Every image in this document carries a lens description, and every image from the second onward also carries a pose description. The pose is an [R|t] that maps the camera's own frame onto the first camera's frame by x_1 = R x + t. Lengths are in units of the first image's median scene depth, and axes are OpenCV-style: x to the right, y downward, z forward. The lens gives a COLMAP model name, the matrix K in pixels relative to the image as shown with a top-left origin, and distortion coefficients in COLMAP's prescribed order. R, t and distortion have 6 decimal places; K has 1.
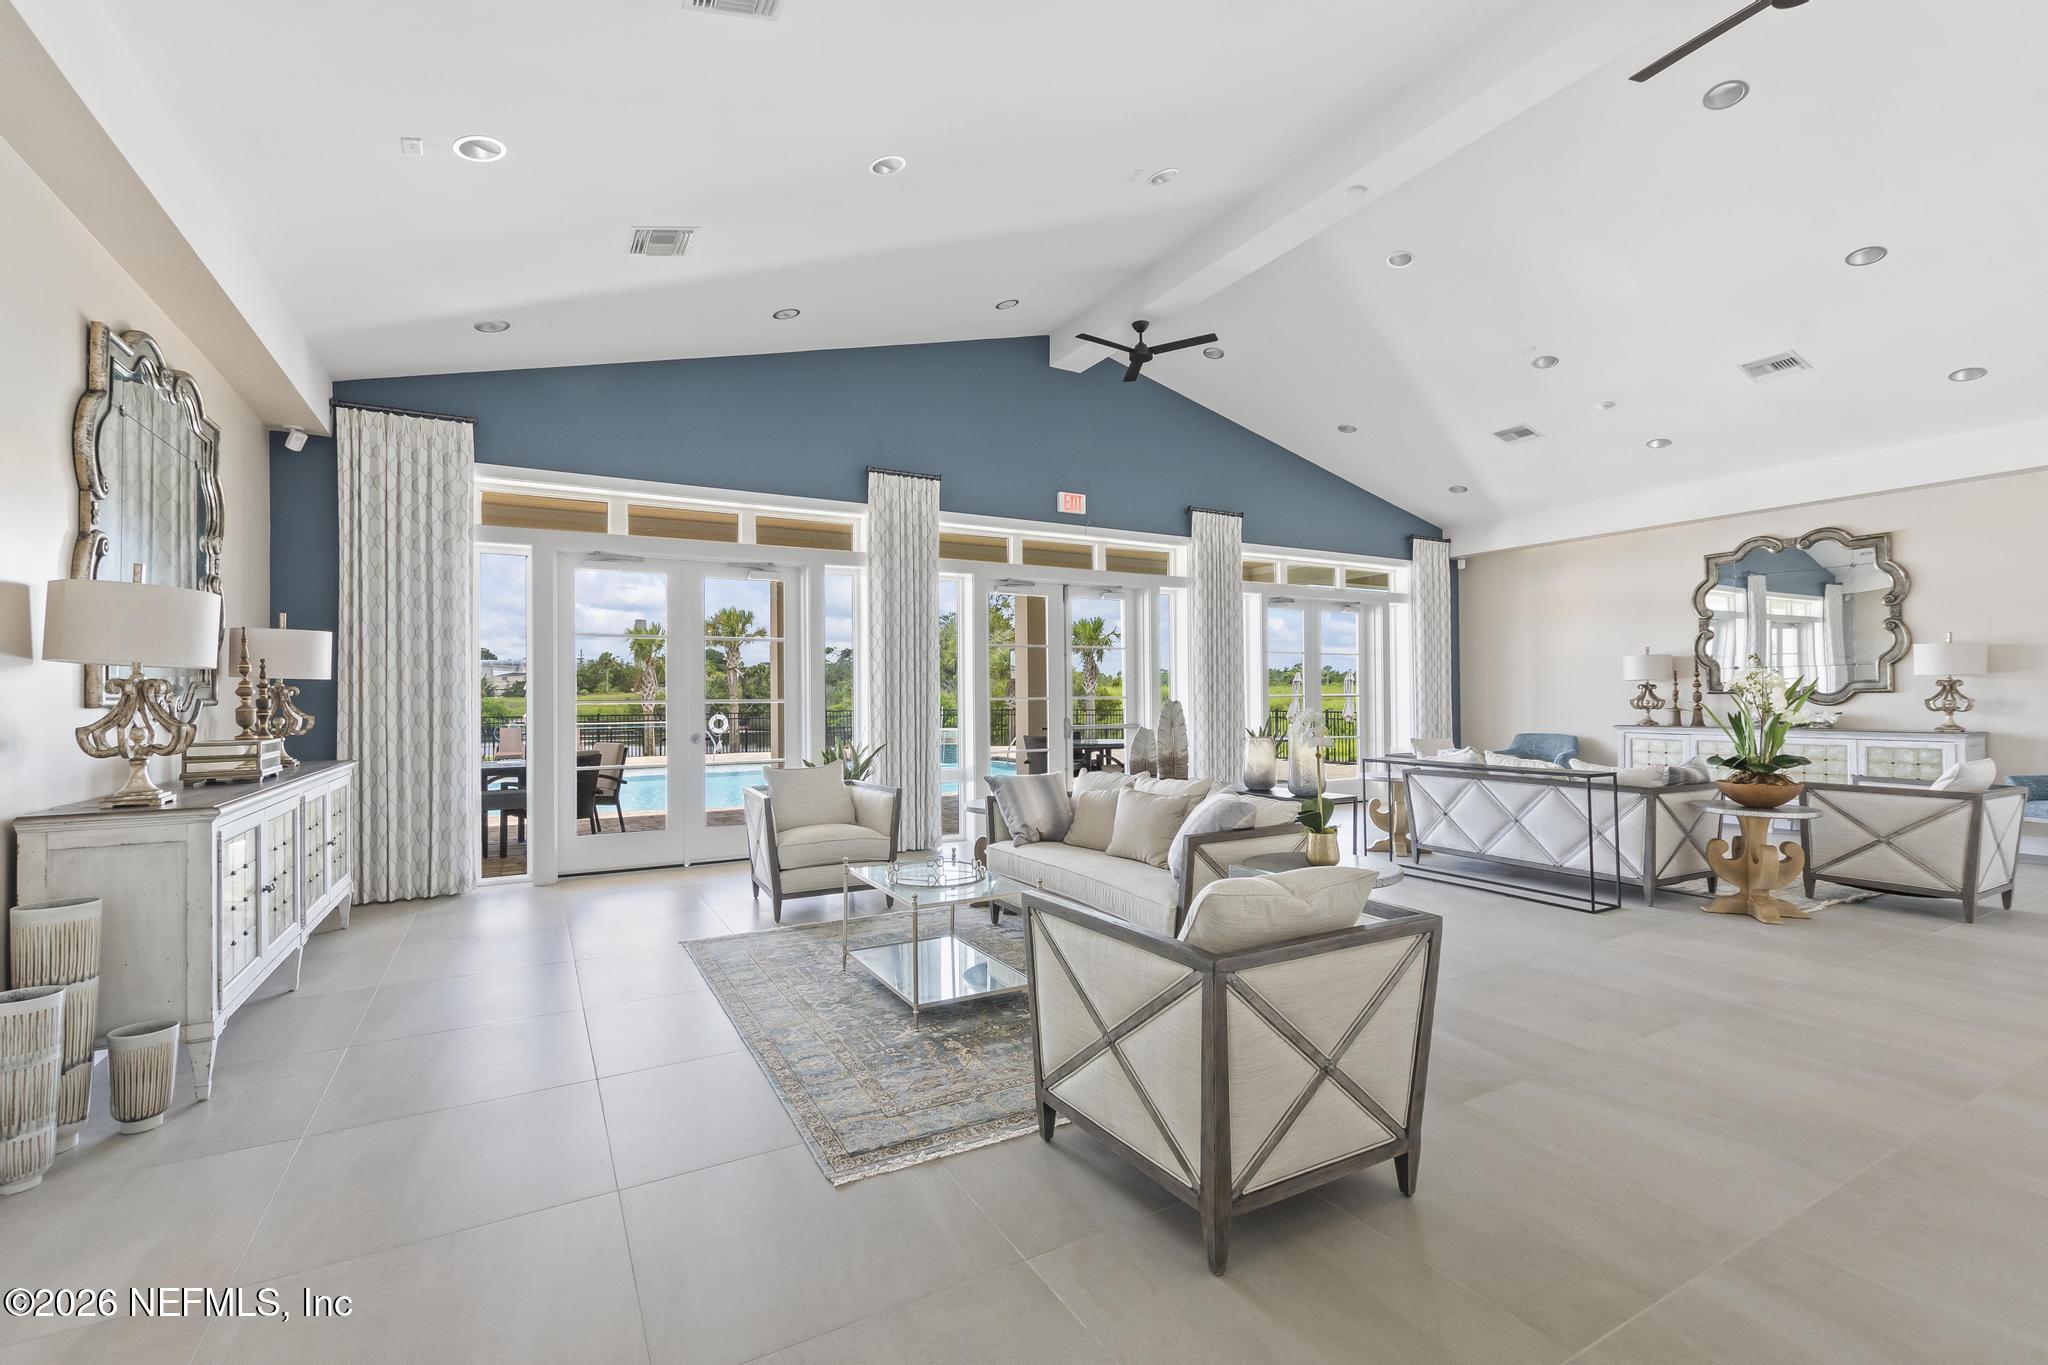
lens RADIAL K [[889.7, 0, 1020.7], [0, 889.7, 696.7], [0, 0, 1]] dist [-0.000912, -0.000062]
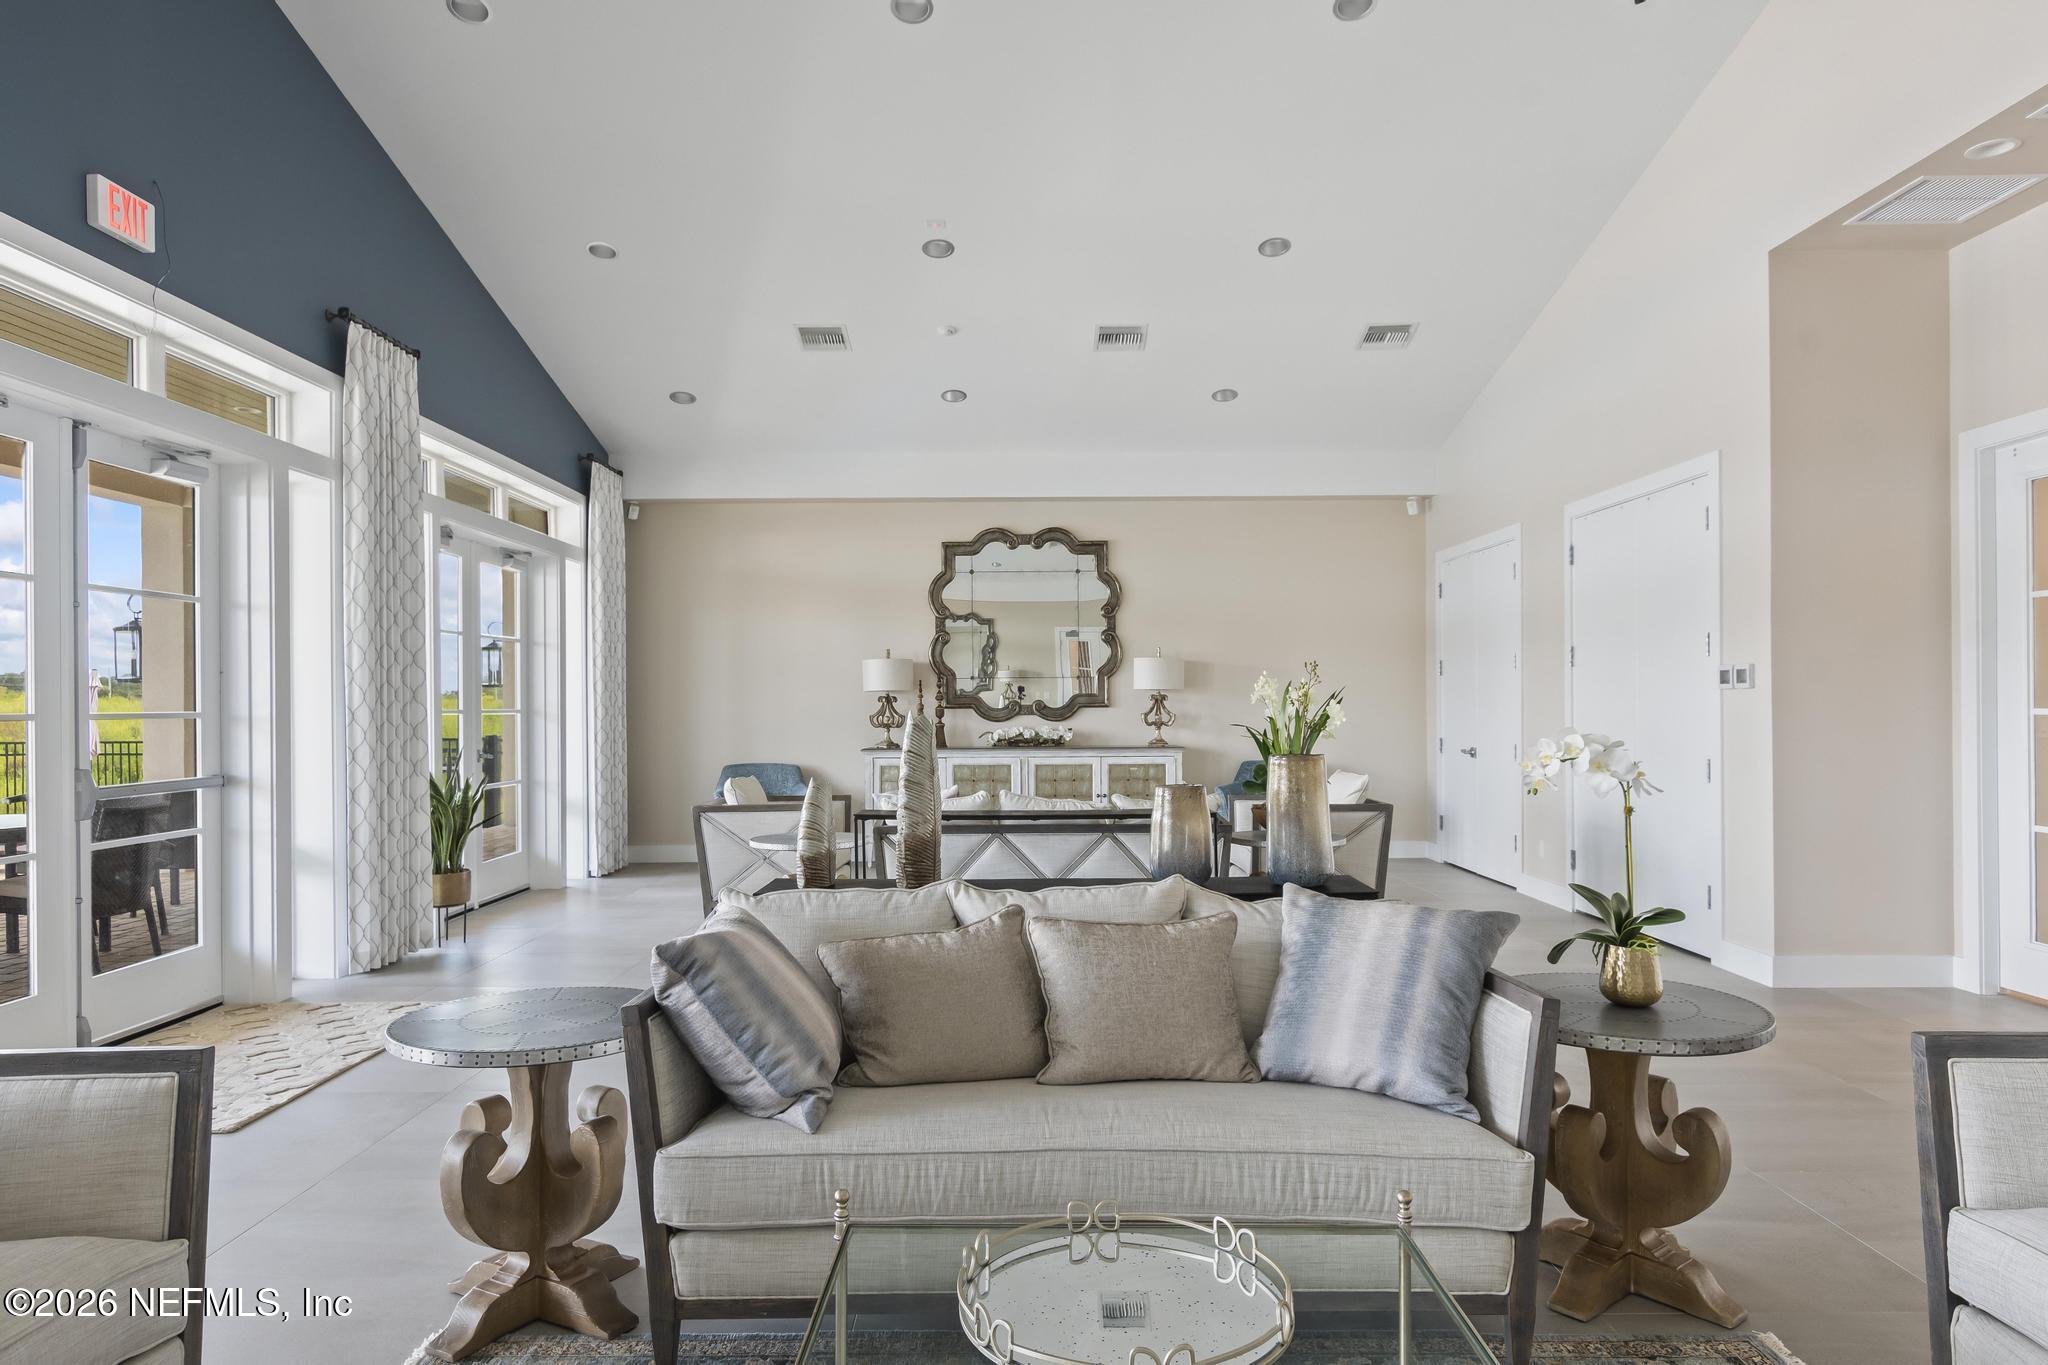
lens RADIAL K [[1252.0, 0, 1015.0], [0, 1252.0, 695.7], [0, 0, 1]] dist [0.004719, 0.001517]
pose [[0.485094, 0.011413, 0.874388, -0.222722], [0.002284, 0.999895, -0.014318, 0.001855], [-0.874459, 0.008942, 0.485017, 0.377837]]
